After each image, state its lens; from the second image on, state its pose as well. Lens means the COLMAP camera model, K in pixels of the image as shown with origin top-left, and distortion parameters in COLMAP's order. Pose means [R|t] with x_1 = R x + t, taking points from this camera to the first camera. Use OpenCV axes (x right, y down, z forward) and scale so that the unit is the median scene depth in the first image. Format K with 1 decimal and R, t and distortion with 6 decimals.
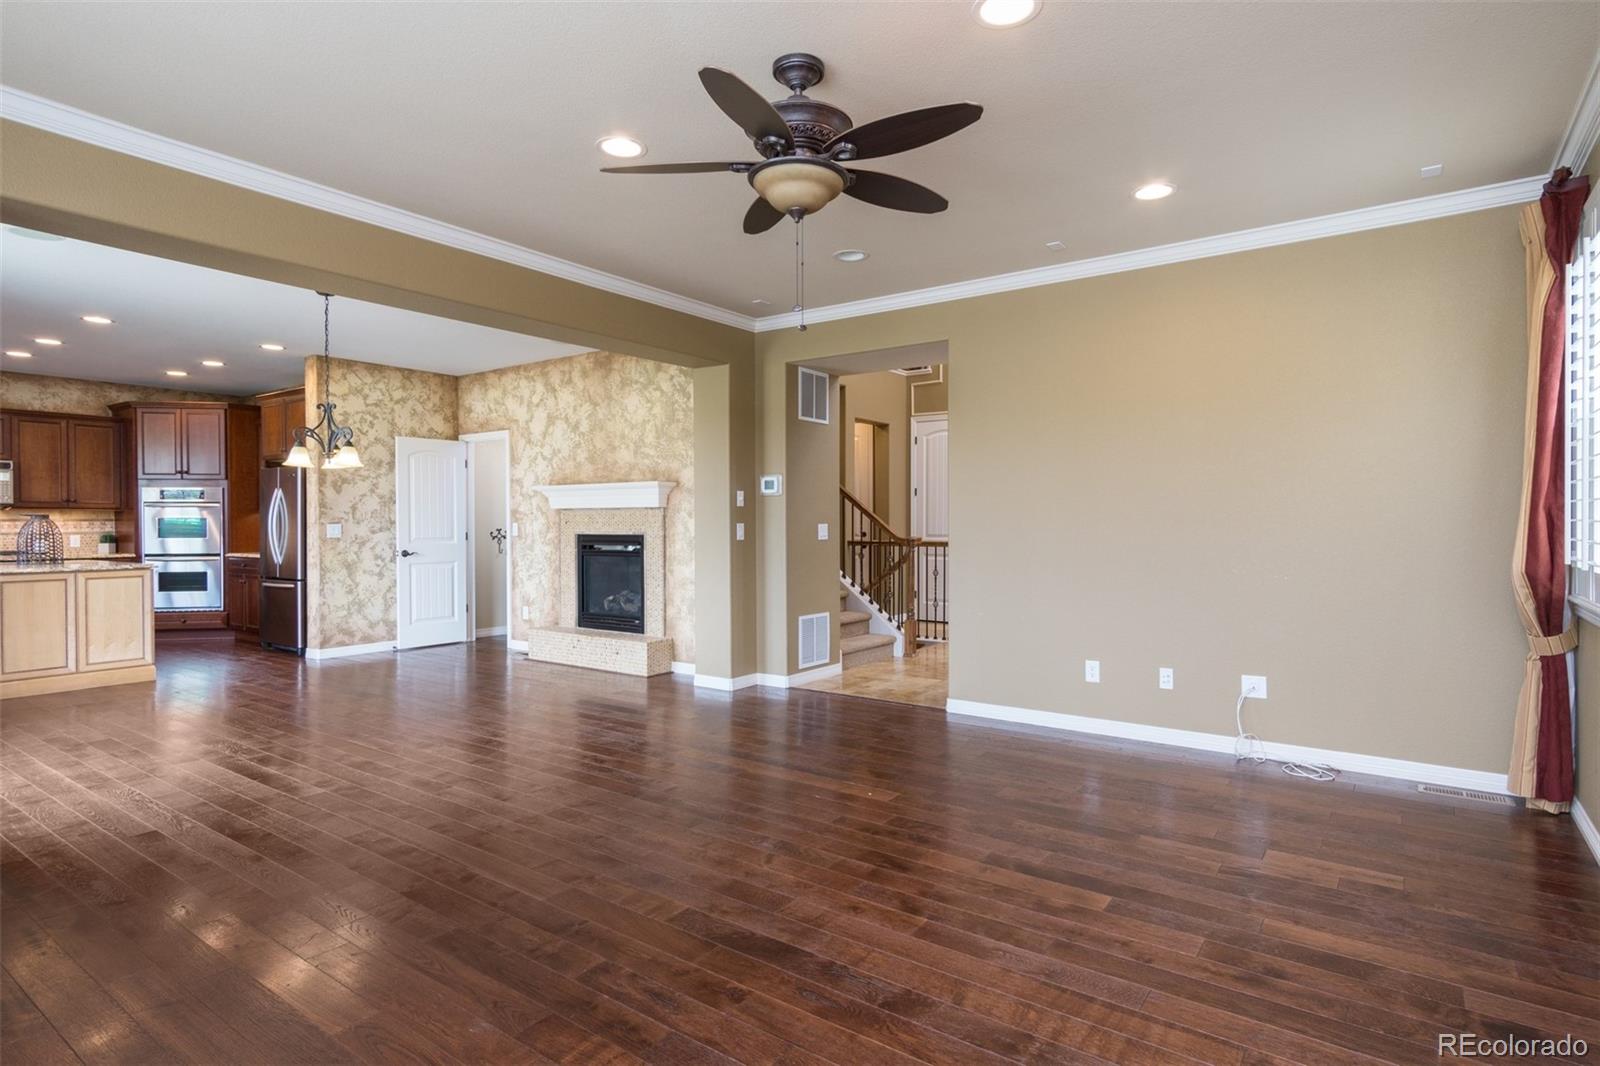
lens RADIAL K [[847.9, 0, 803.2], [0, 847.9, 529.5], [0, 0, 1]] dist [0.006407, 0.001894]
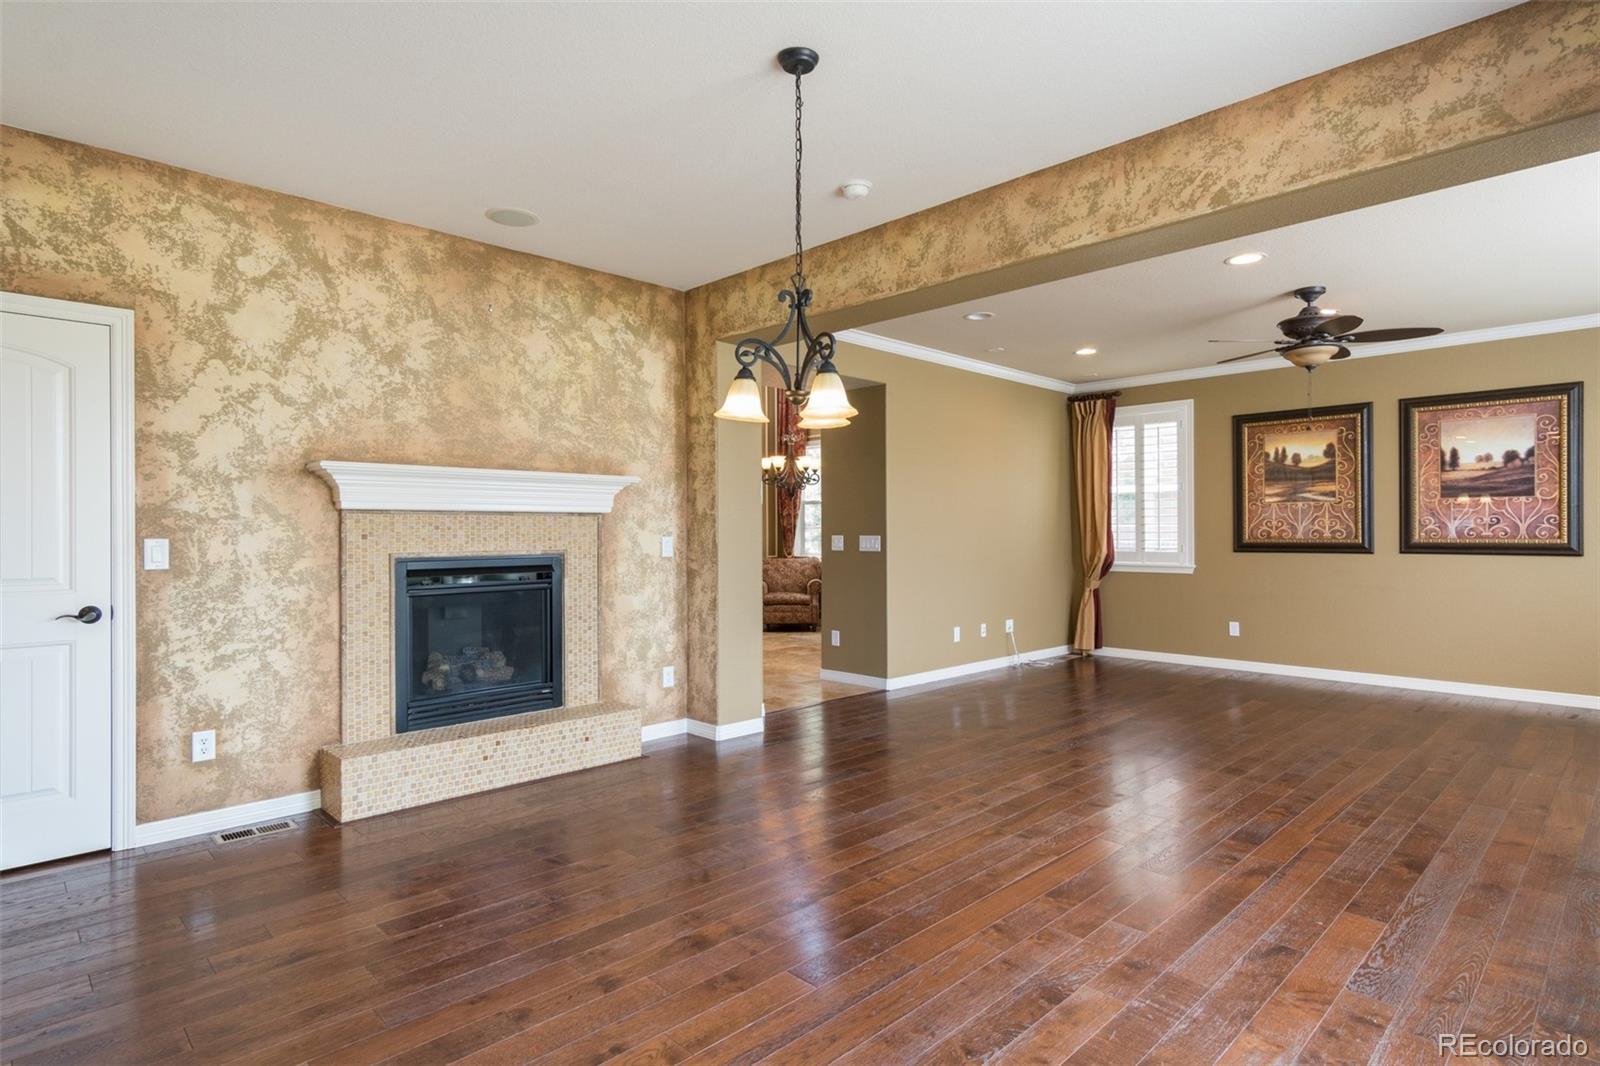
lens RADIAL K [[847.9, 0, 795.6], [0, 847.9, 529.9], [0, 0, 1]] dist [0.006407, 0.001894]
pose [[0.165850, 0.005762, 0.986134, -0.775822], [0.014462, 0.999861, -0.008275, -0.004447], [-0.986045, 0.015634, 0.165743, 0.690336]]
